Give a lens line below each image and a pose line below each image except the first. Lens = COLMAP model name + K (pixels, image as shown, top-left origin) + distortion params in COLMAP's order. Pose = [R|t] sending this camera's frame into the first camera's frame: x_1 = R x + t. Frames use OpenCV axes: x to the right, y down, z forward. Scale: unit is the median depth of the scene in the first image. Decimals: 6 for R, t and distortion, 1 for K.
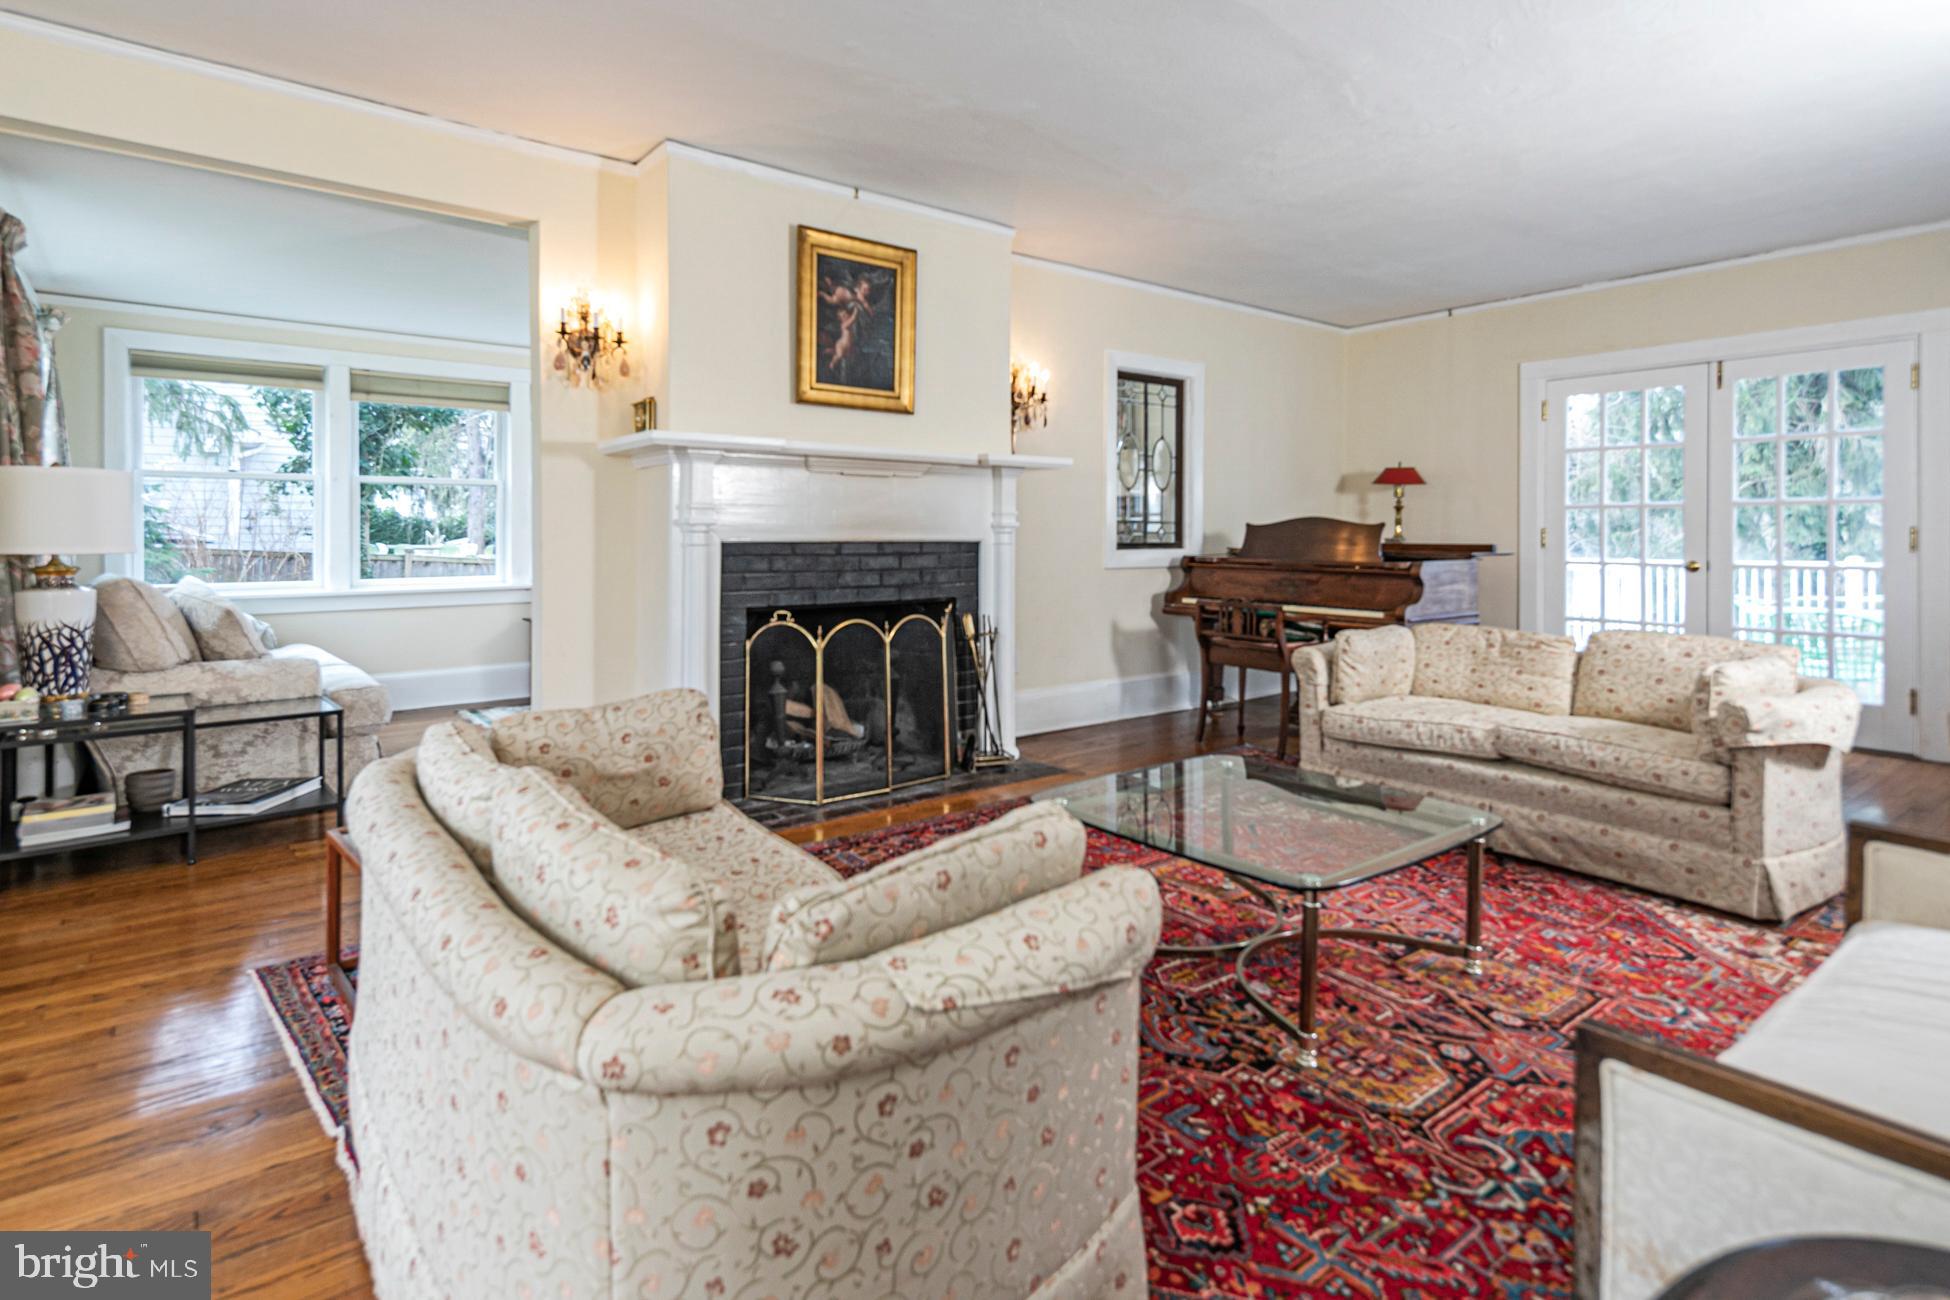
lens RADIAL K [[1004.5, 0, 974.1], [0, 1004.5, 541.0], [0, 0, 1]] dist [0.001761, 0.000337]
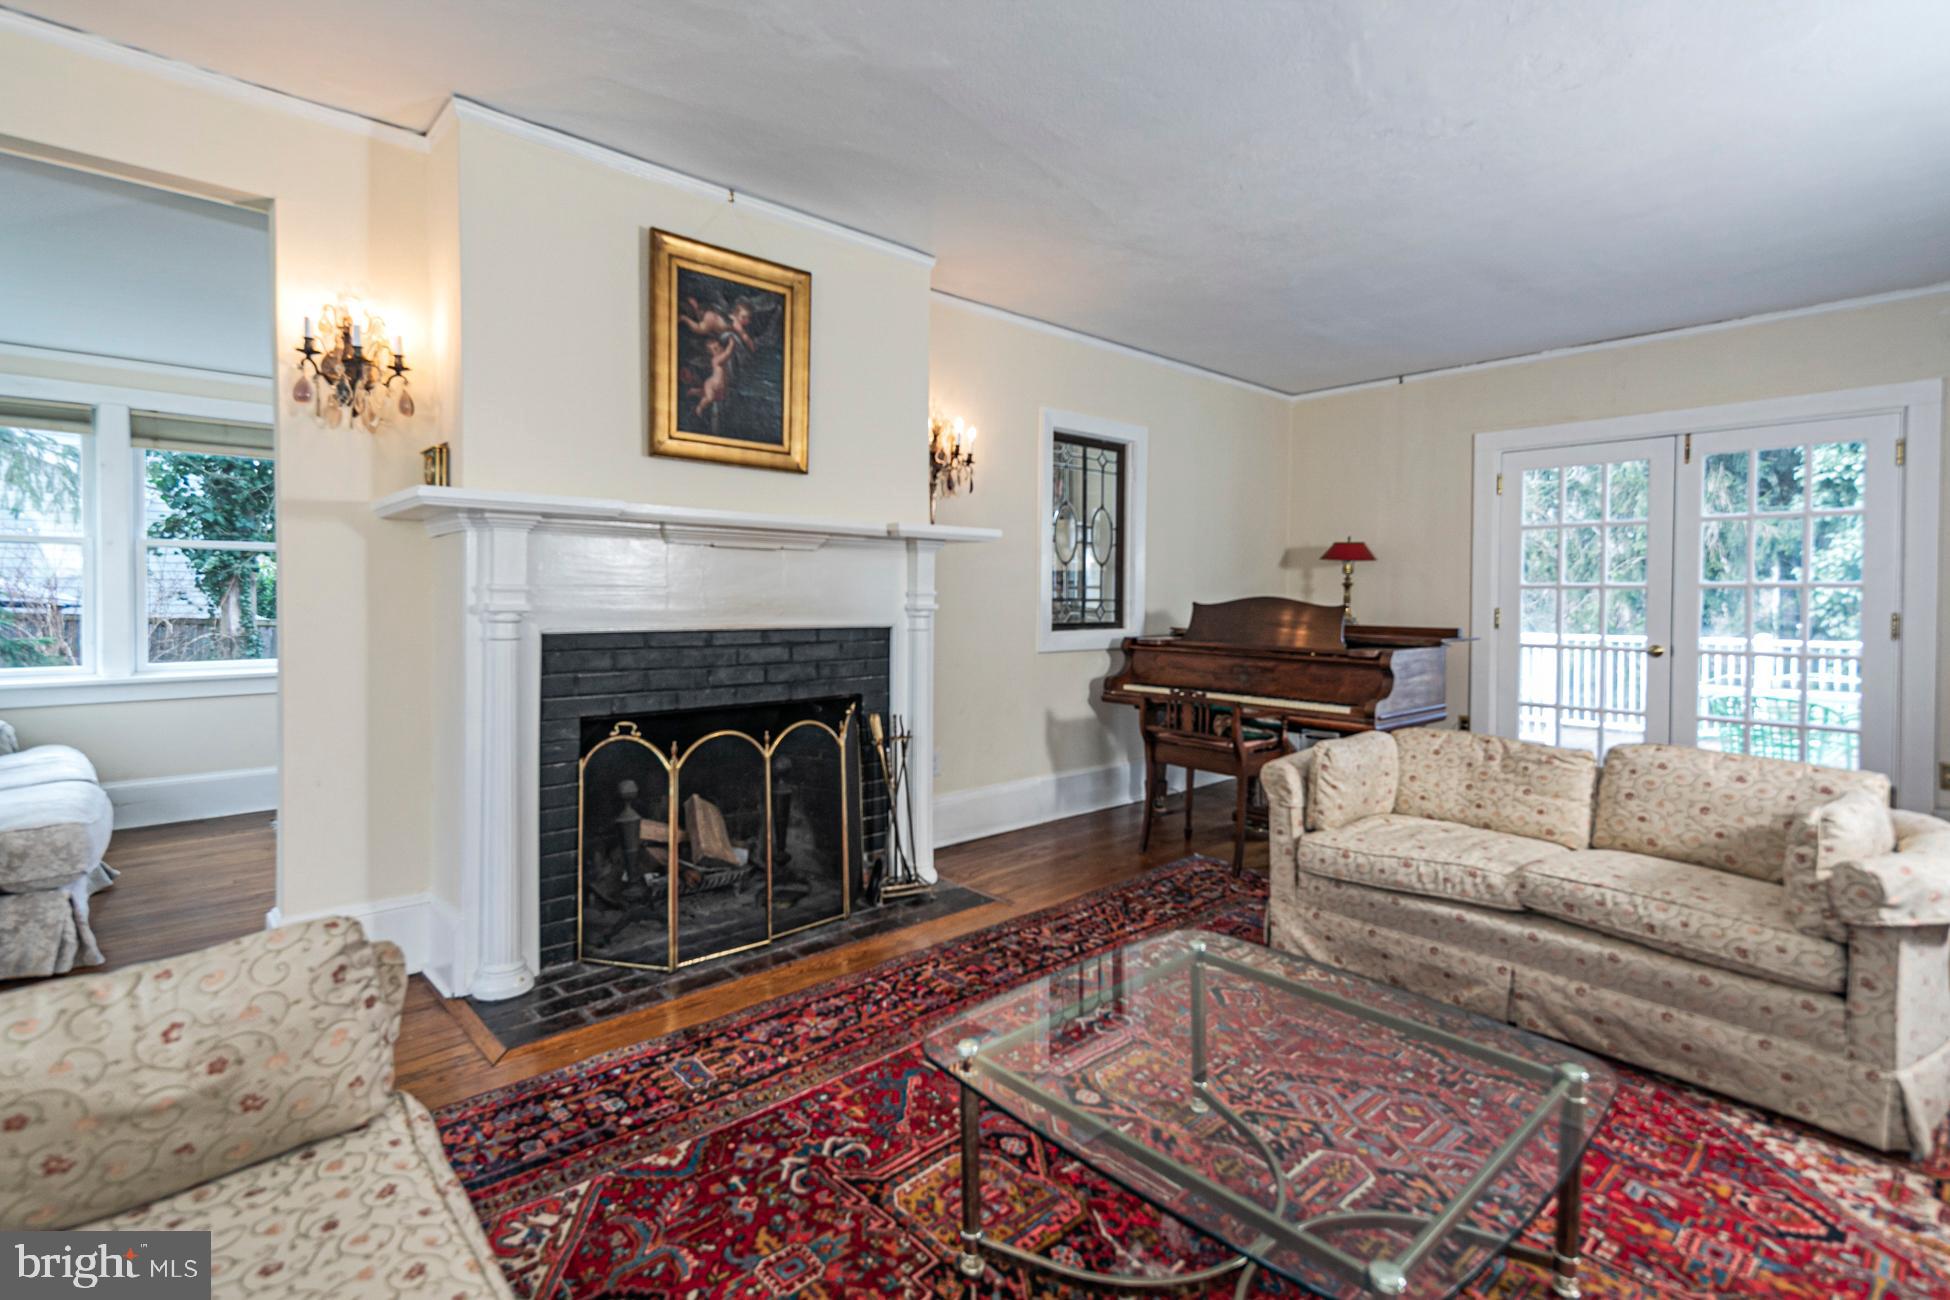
lens RADIAL K [[939.3, 0, 1009.3], [0, 939.3, 600.3], [0, 0, 1]] dist [0.001419, 0.000095]
pose [[0.995387, 0.004842, 0.095823, 0.033237], [-0.004576, 0.999985, -0.002993, -0.022724], [-0.095836, 0.002541, 0.995394, 0.237402]]
